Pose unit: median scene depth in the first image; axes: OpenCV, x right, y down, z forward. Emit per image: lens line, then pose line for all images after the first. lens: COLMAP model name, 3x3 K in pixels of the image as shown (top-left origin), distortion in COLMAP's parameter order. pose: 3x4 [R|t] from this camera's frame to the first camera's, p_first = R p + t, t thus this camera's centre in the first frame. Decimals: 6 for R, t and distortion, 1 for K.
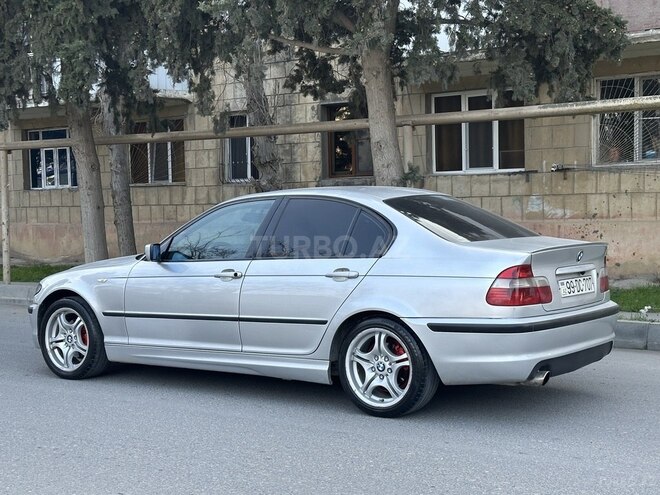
lens RADIAL K [[1078.4, 0, 330.0], [0, 1078.4, 247.5], [0, 0, 1]] dist [0.148589, -0.085124]
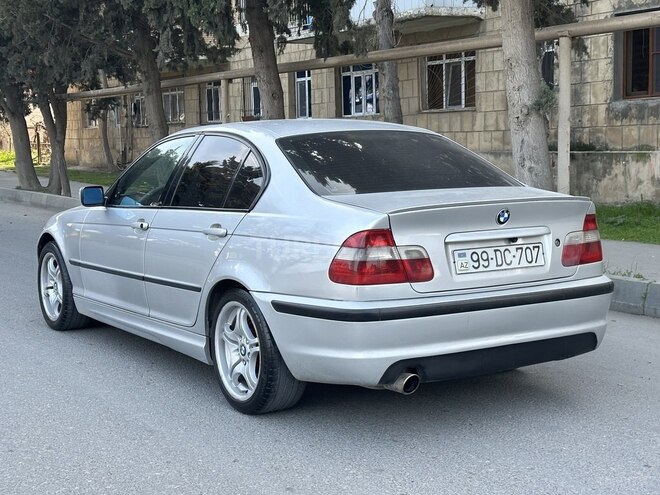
lens RADIAL K [[1078.4, 0, 330.0], [0, 1078.4, 247.5], [0, 0, 1]] dist [0.148589, -0.085124]
pose [[0.923466, 0.037822, -0.381810, 0.343057], [-0.010712, 0.997283, 0.072883, -0.019612], [0.383530, -0.063215, 0.921363, 0.252402]]
